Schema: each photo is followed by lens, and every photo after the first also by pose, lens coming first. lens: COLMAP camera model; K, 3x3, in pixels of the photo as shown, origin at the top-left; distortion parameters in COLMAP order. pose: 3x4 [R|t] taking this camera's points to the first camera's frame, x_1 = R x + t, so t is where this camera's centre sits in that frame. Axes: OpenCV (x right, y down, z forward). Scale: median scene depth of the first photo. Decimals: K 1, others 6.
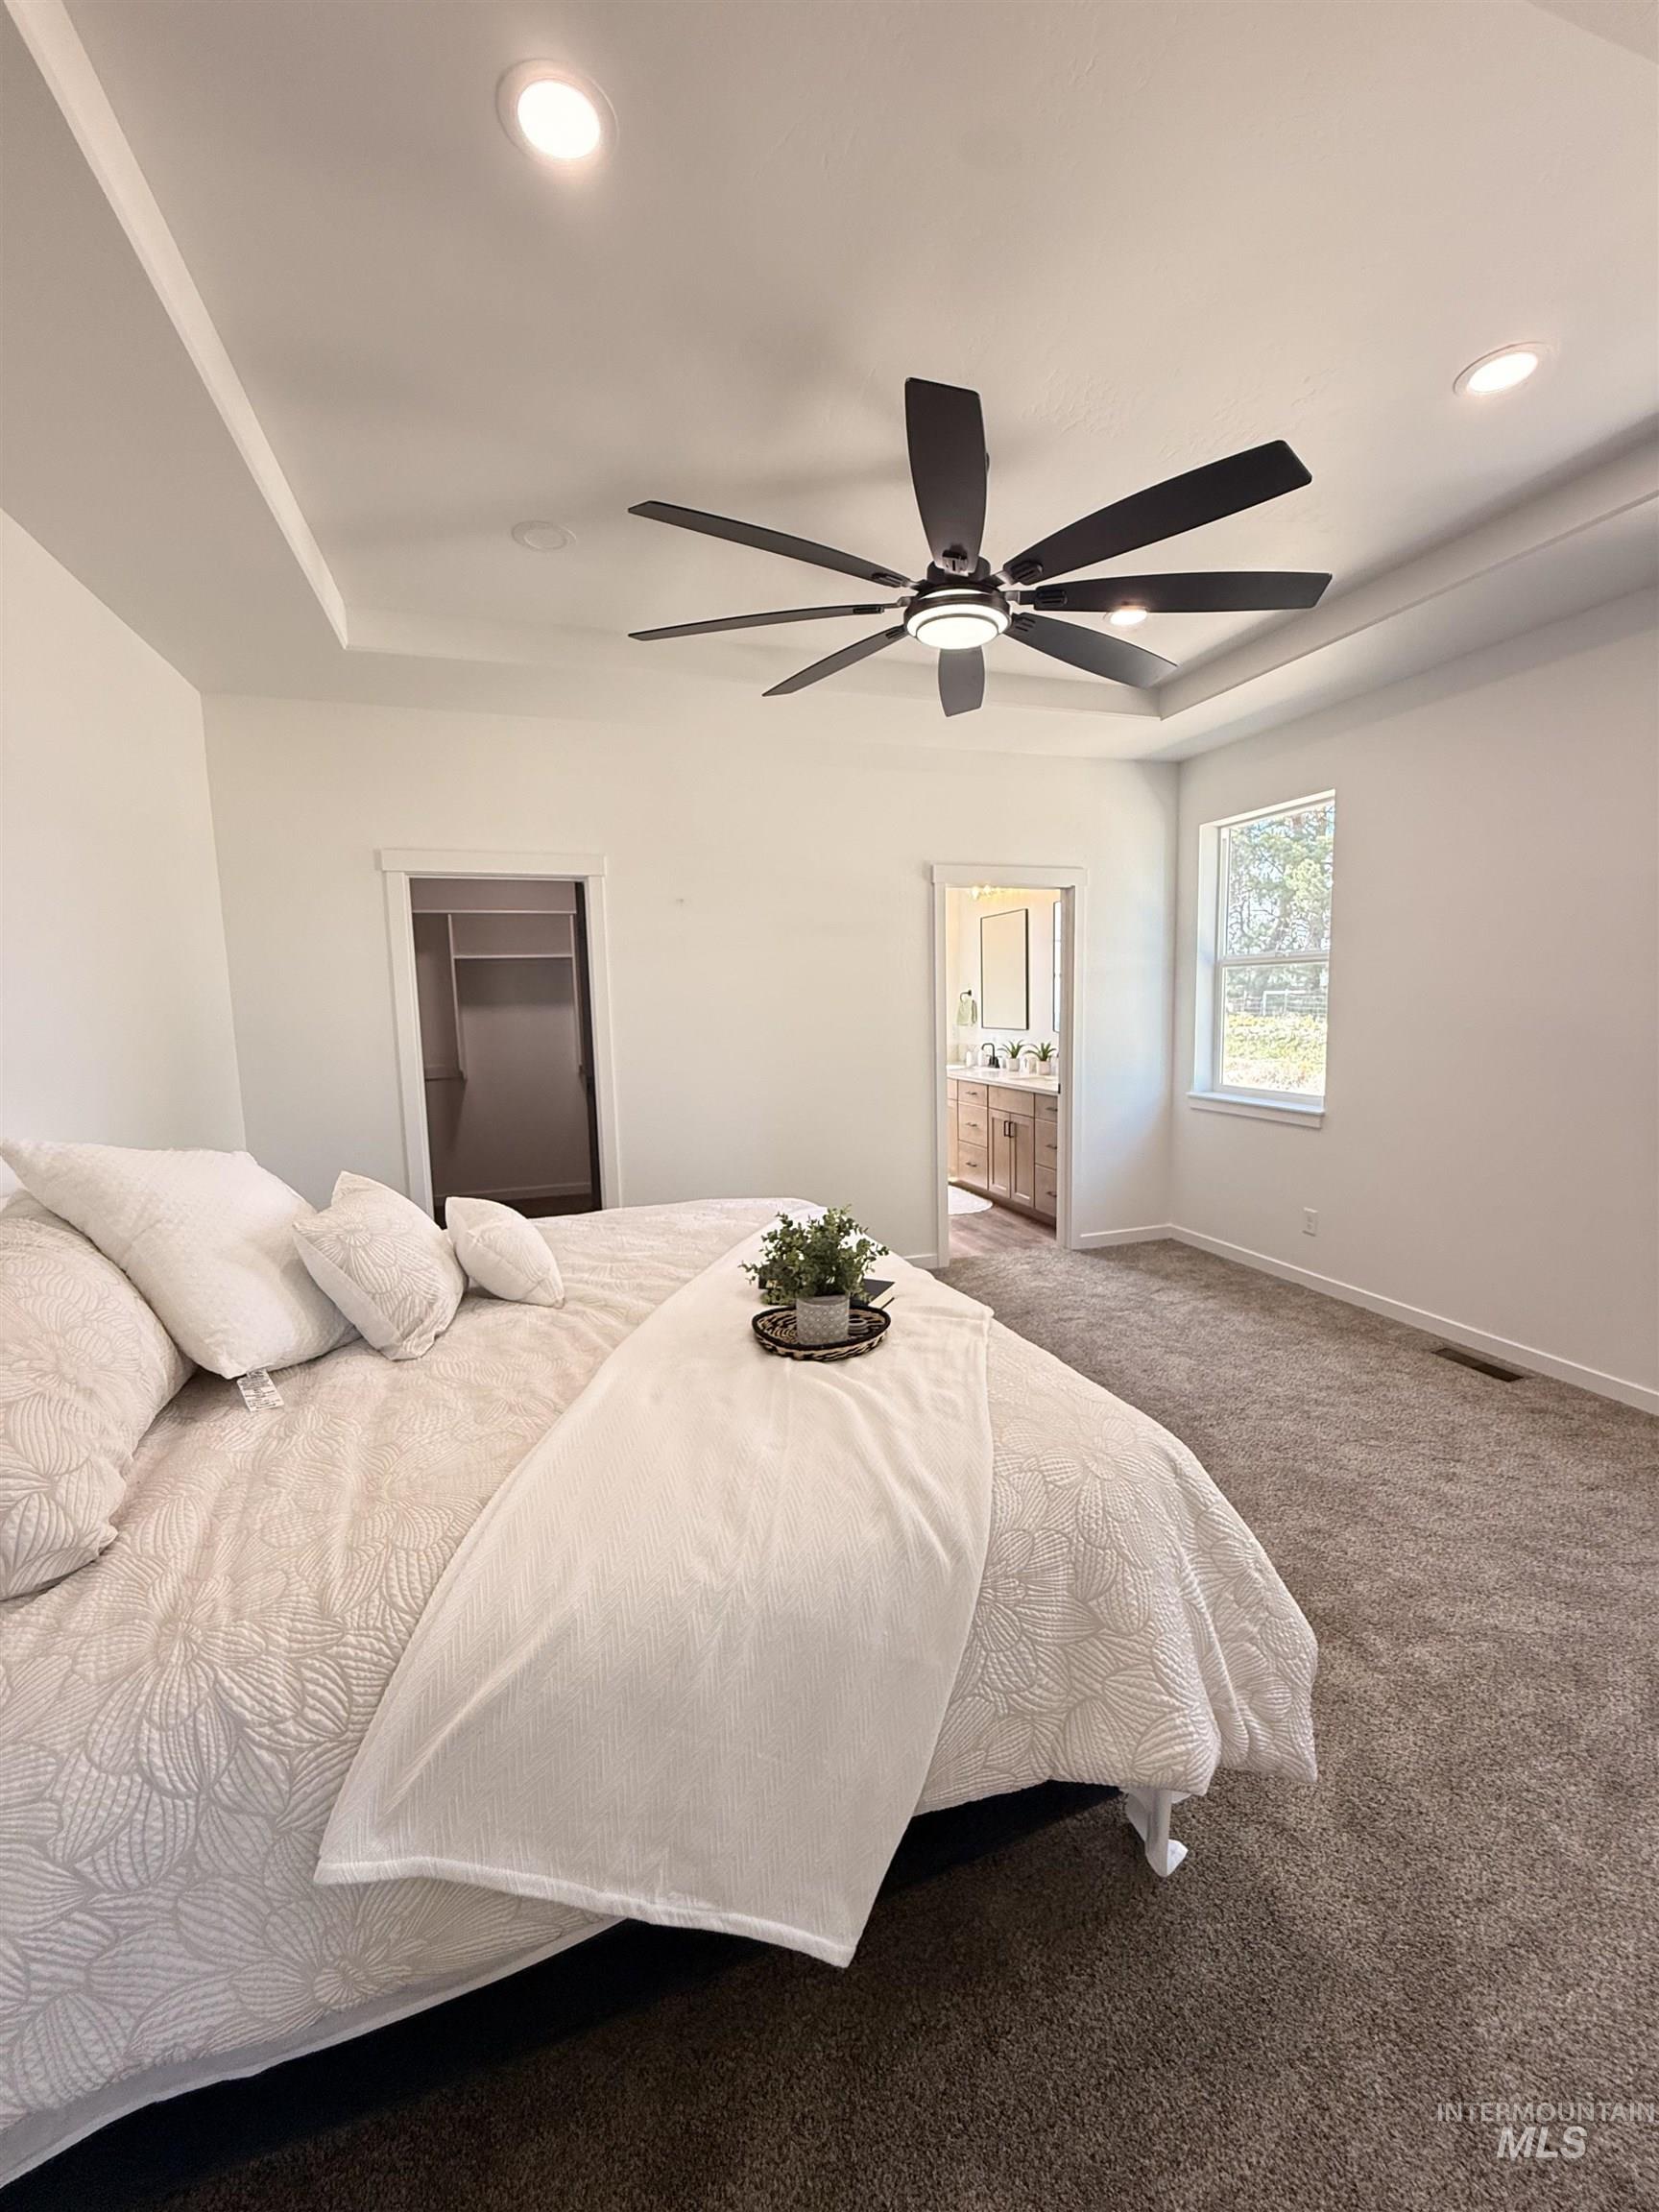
lens RADIAL K [[880.6, 0, 832.8], [0, 880.6, 1098.8], [0, 0, 1]] dist [-0.003122, 0.000987]
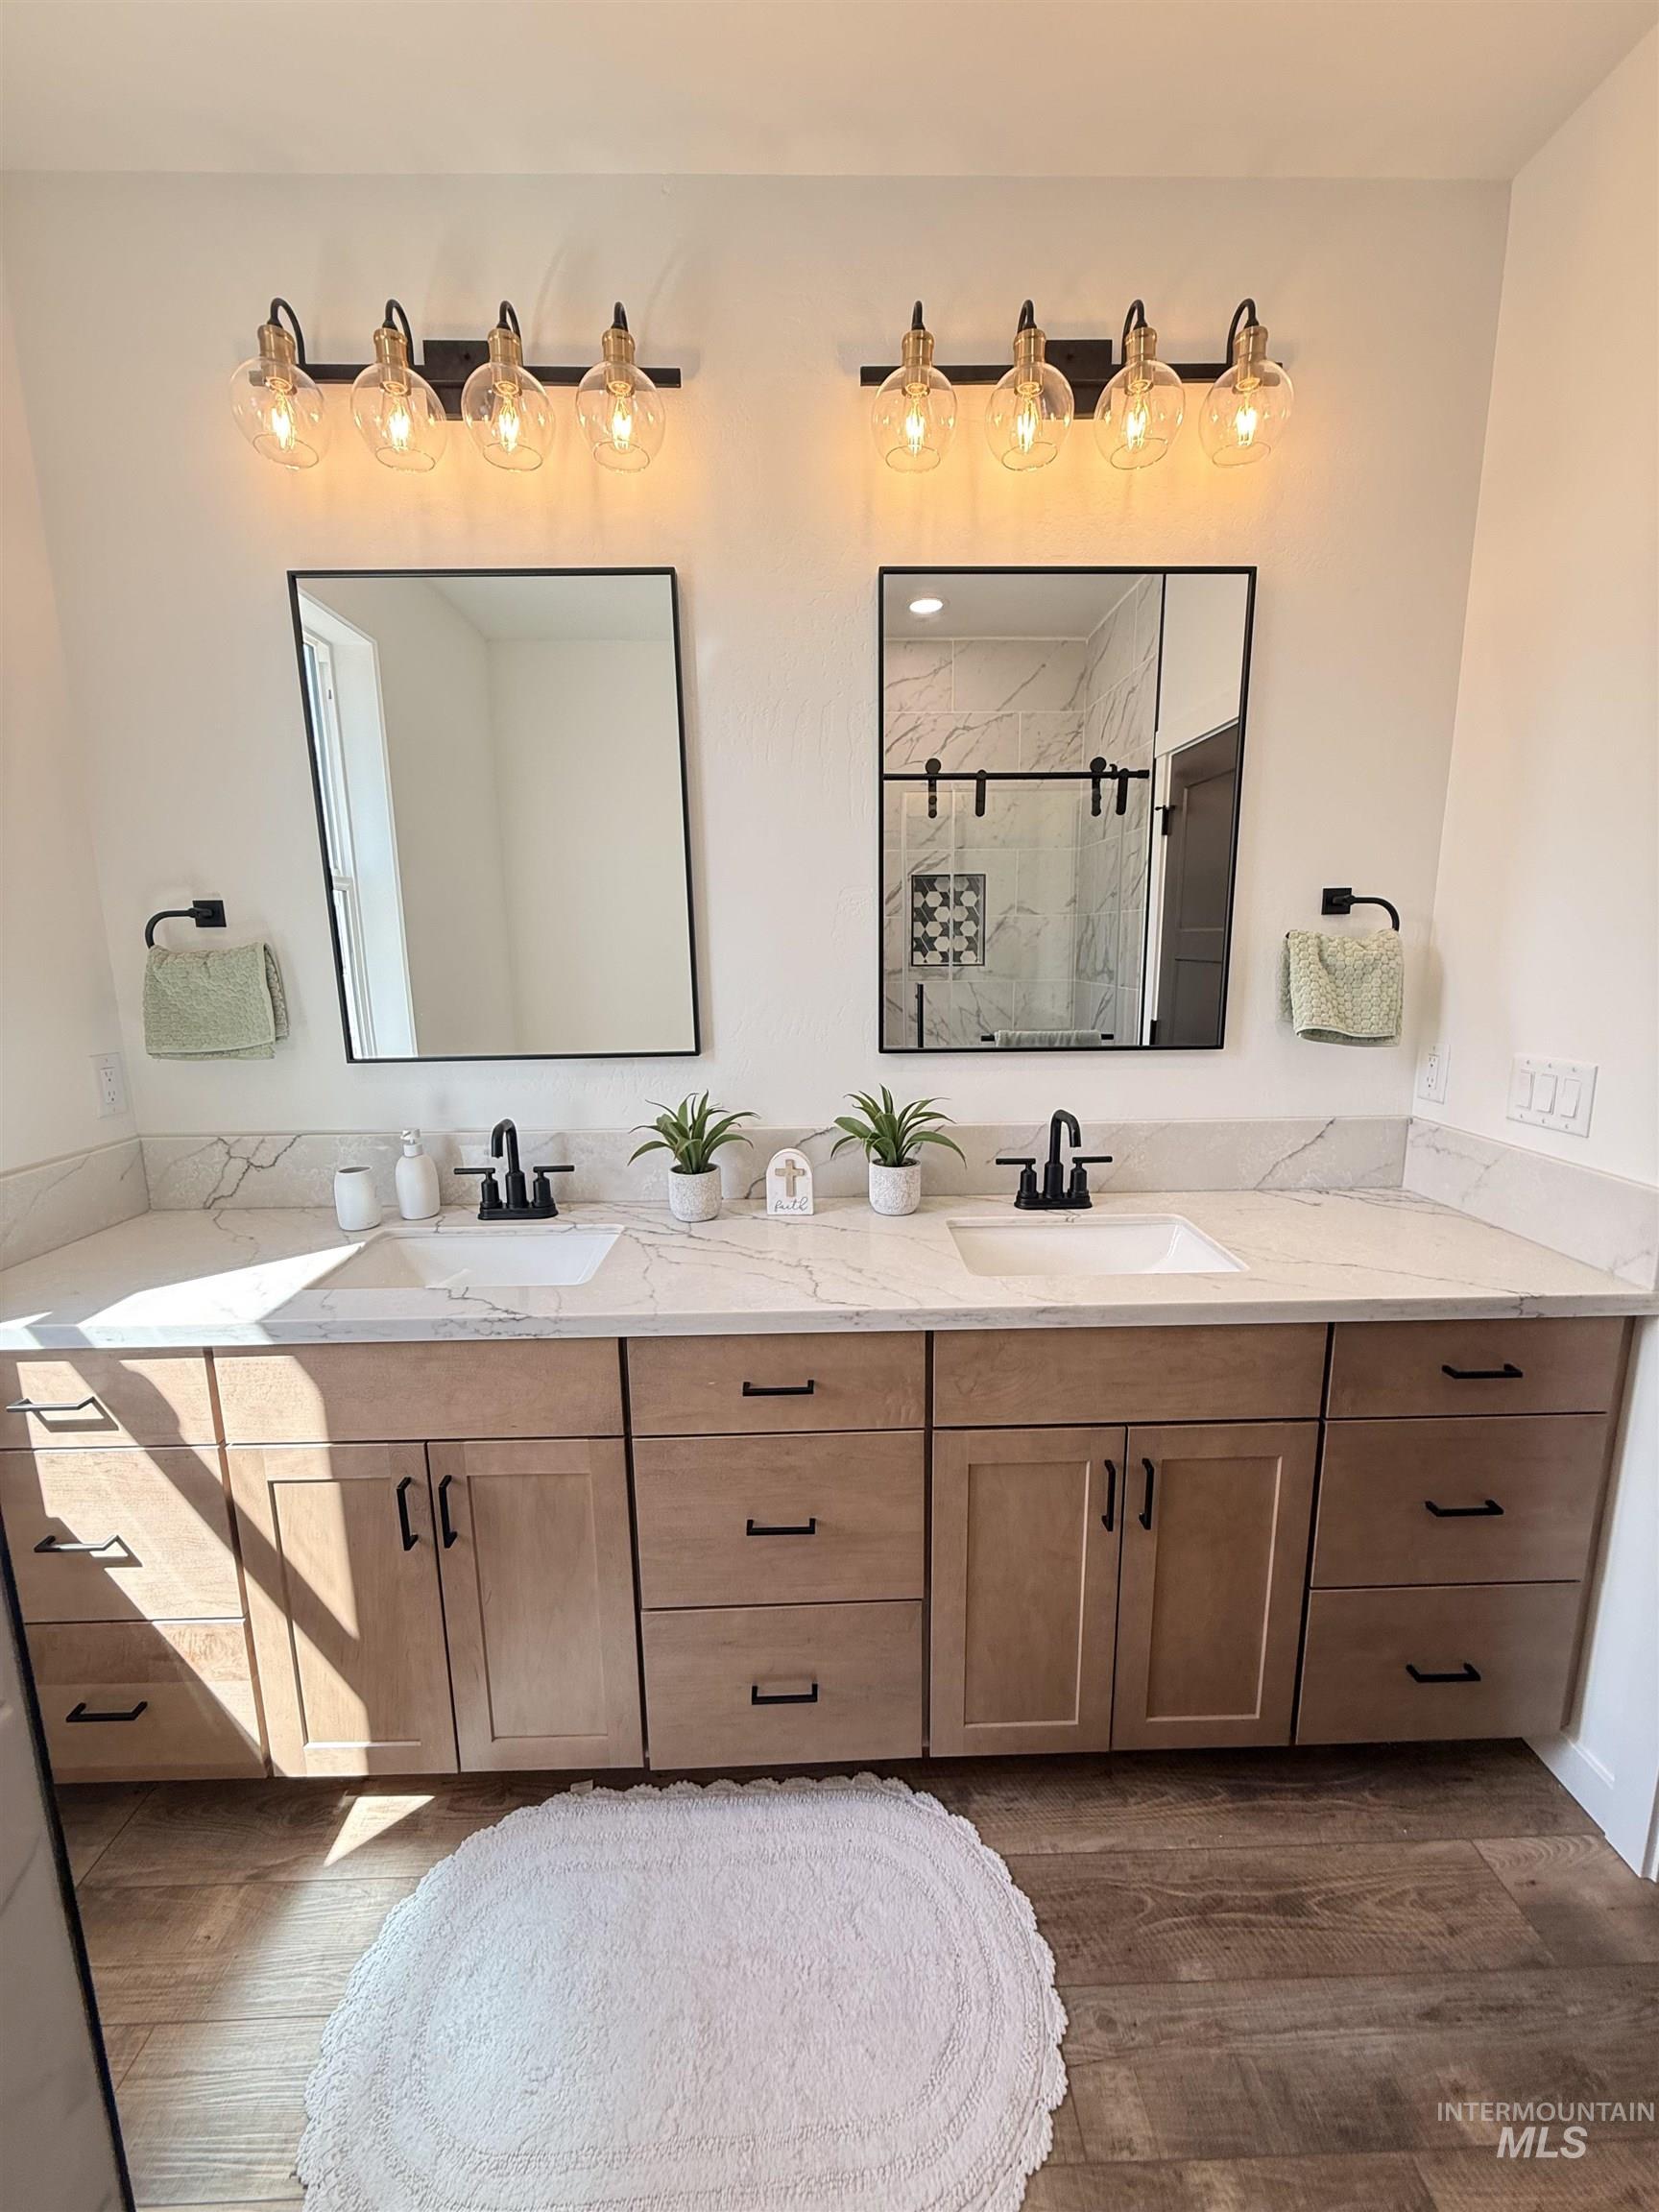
lens RADIAL K [[880.6, 0, 832.8], [0, 880.6, 1098.8], [0, 0, 1]] dist [-0.003122, 0.000987]
pose [[0.297620, -0.151340, 0.942613, -0.021110], [0.116764, 0.985713, 0.121392, -0.092038], [-0.947517, 0.073935, 0.311039, 0.878903]]
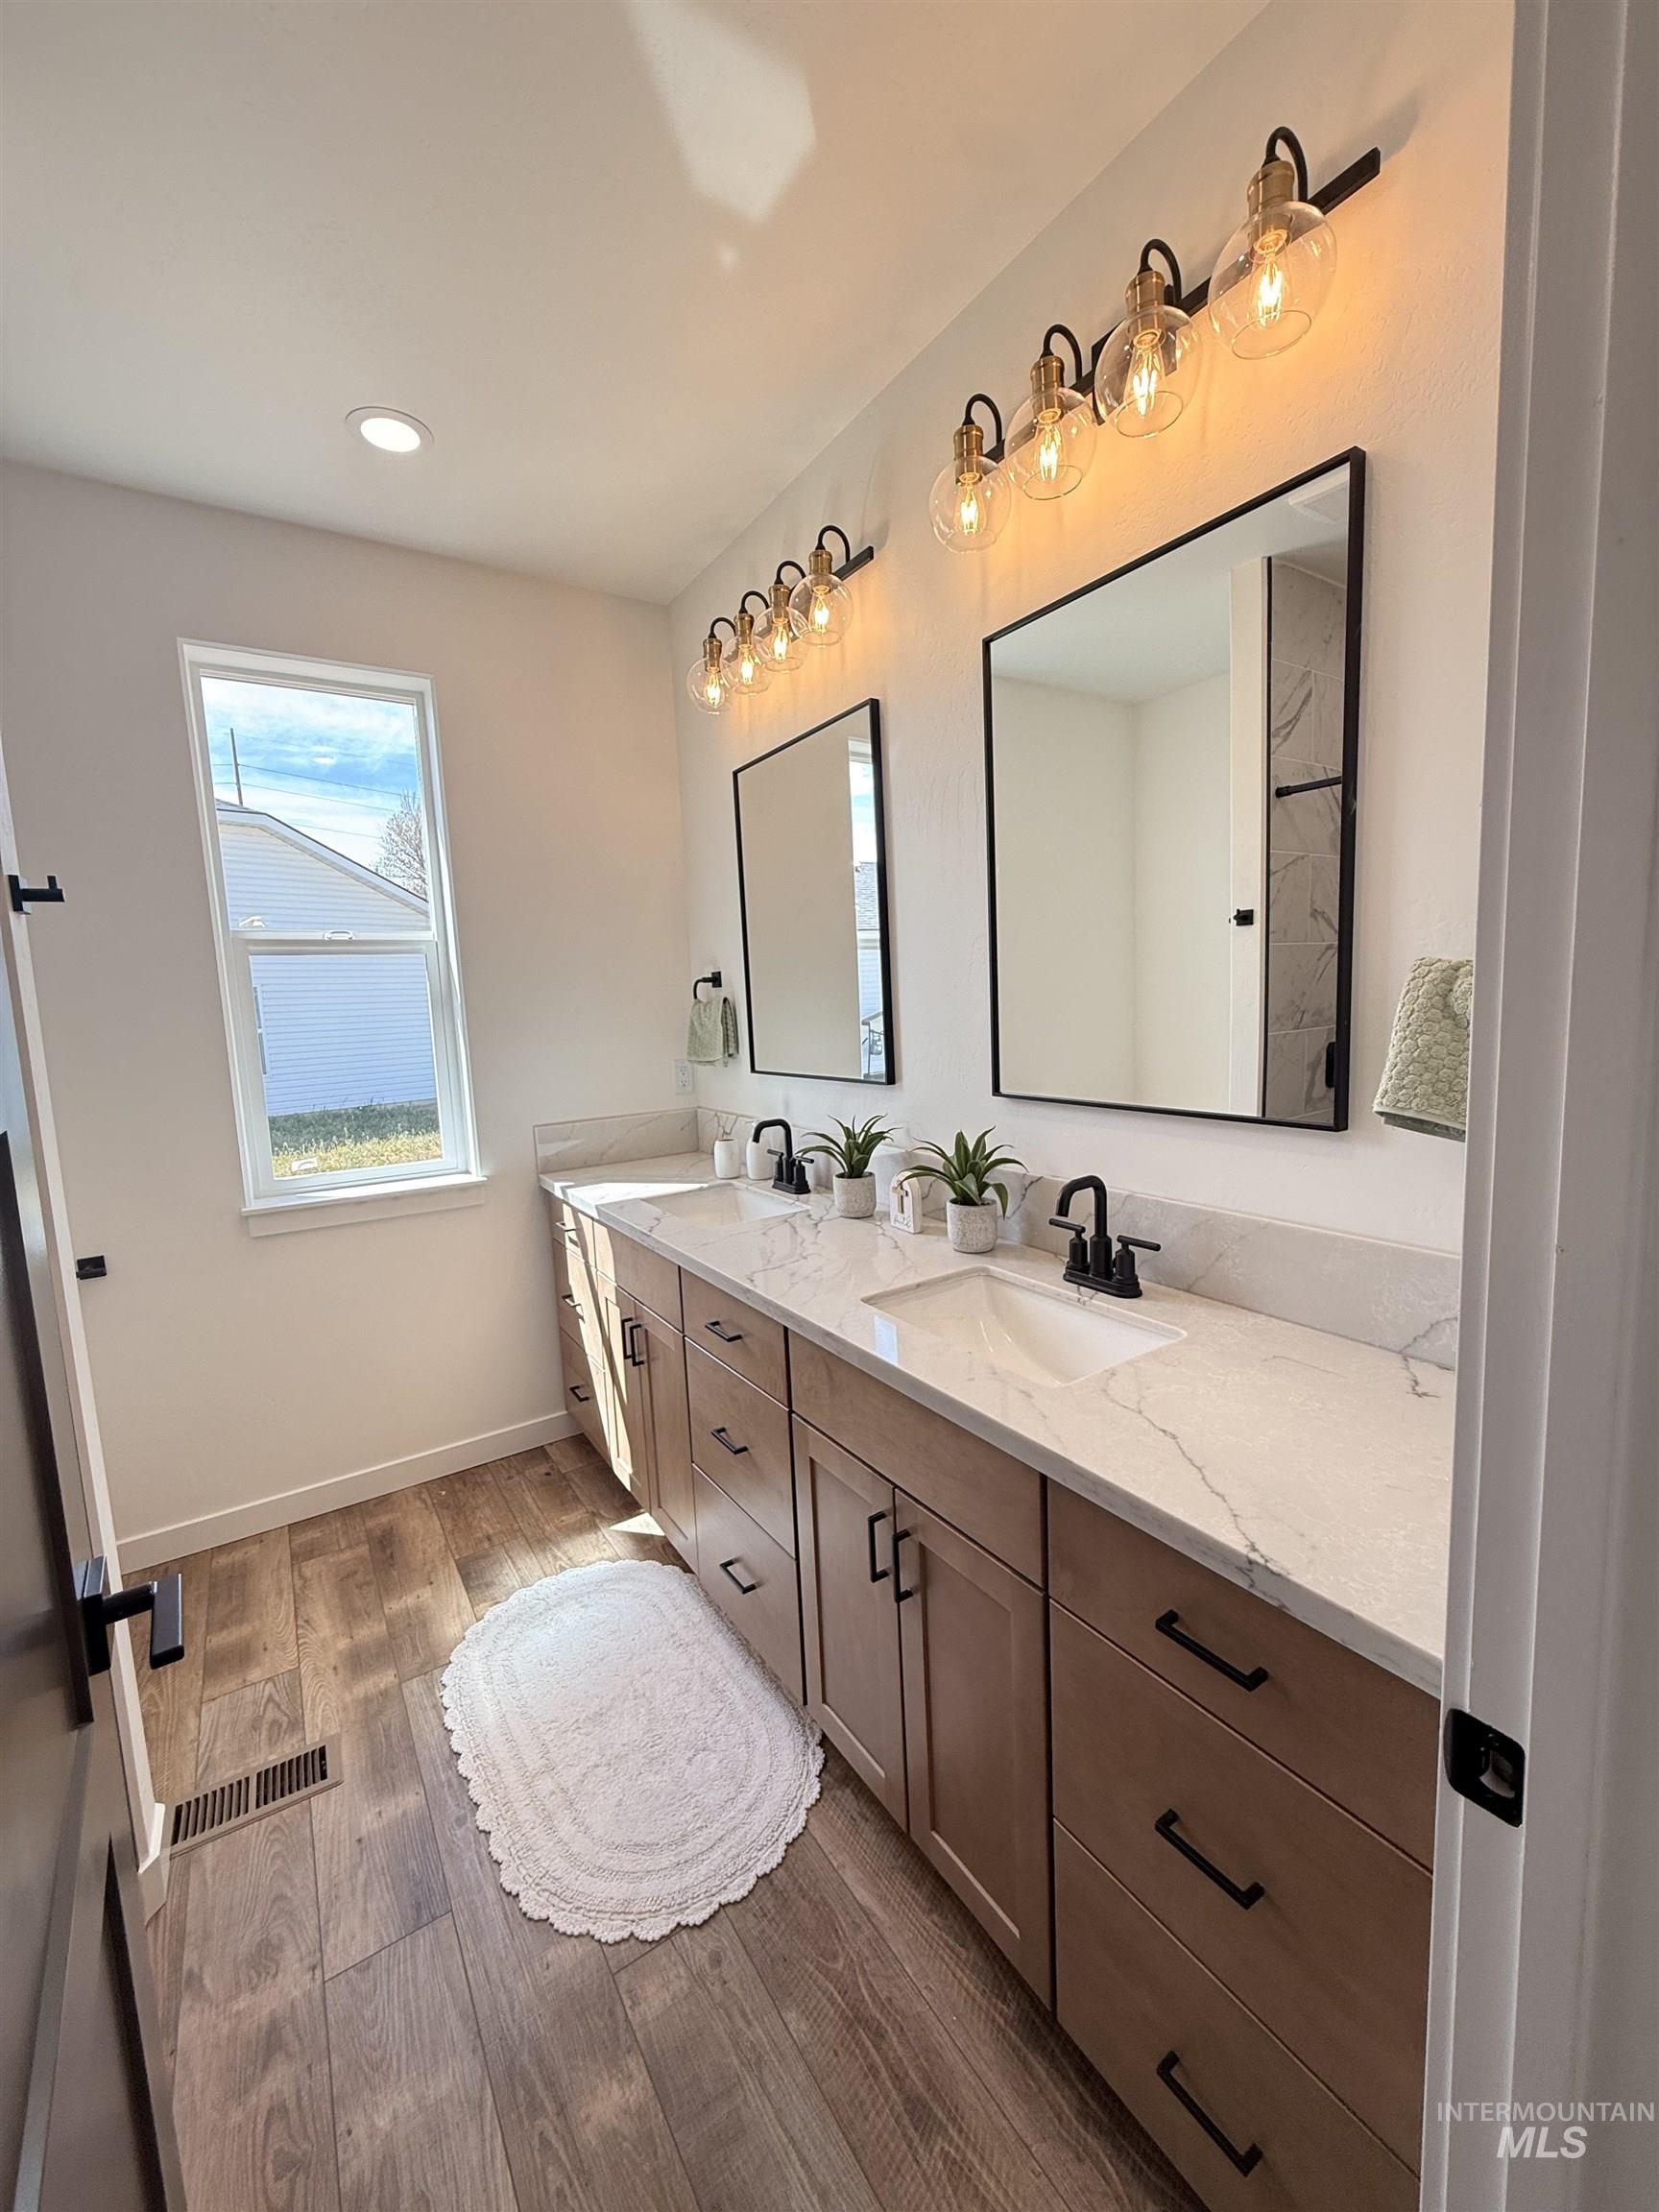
lens RADIAL K [[880.9, 0, 830.2], [0, 880.9, 1097.3], [0, 0, 1]] dist [-0.001406, 0.000774]
pose [[0.967685, -0.052522, 0.246633, 0.119749], [0.054984, 0.998482, -0.003098, -0.073157], [-0.246096, 0.016558, 0.969104, 0.693537]]
